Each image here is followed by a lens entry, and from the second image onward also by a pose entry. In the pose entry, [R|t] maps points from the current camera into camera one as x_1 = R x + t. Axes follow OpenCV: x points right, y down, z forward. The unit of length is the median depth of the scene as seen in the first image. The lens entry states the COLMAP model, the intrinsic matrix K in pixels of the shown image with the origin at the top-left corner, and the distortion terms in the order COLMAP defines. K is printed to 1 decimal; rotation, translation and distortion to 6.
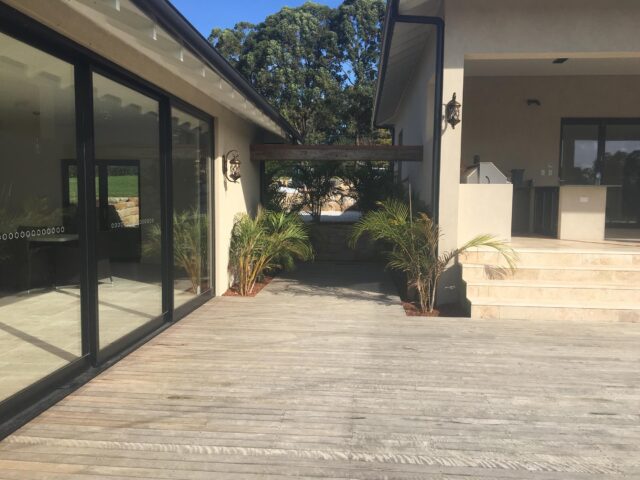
lens RADIAL K [[537.2, 0, 325.1], [0, 537.2, 240.1], [0, 0, 1]] dist [0.055274, -0.059487]
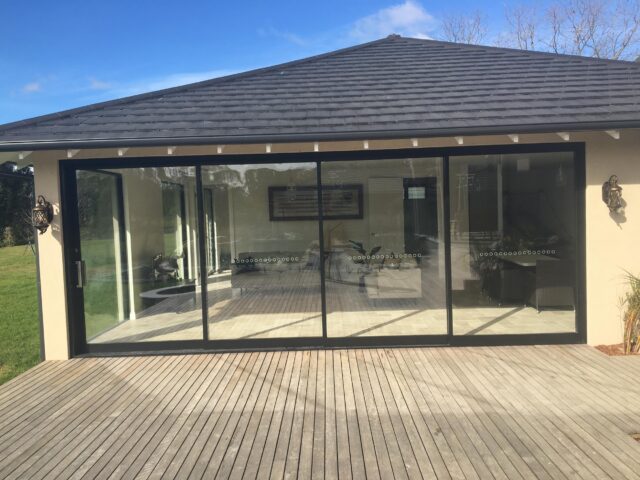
lens RADIAL K [[537.2, 0, 319.5], [0, 537.2, 239.9], [0, 0, 1]] dist [0.055274, -0.059487]
pose [[0.054935, 0.040093, -0.997685, 0.969609], [-0.052199, 0.997942, 0.037229, -0.115501], [0.997125, 0.050033, 0.056915, 0.752005]]
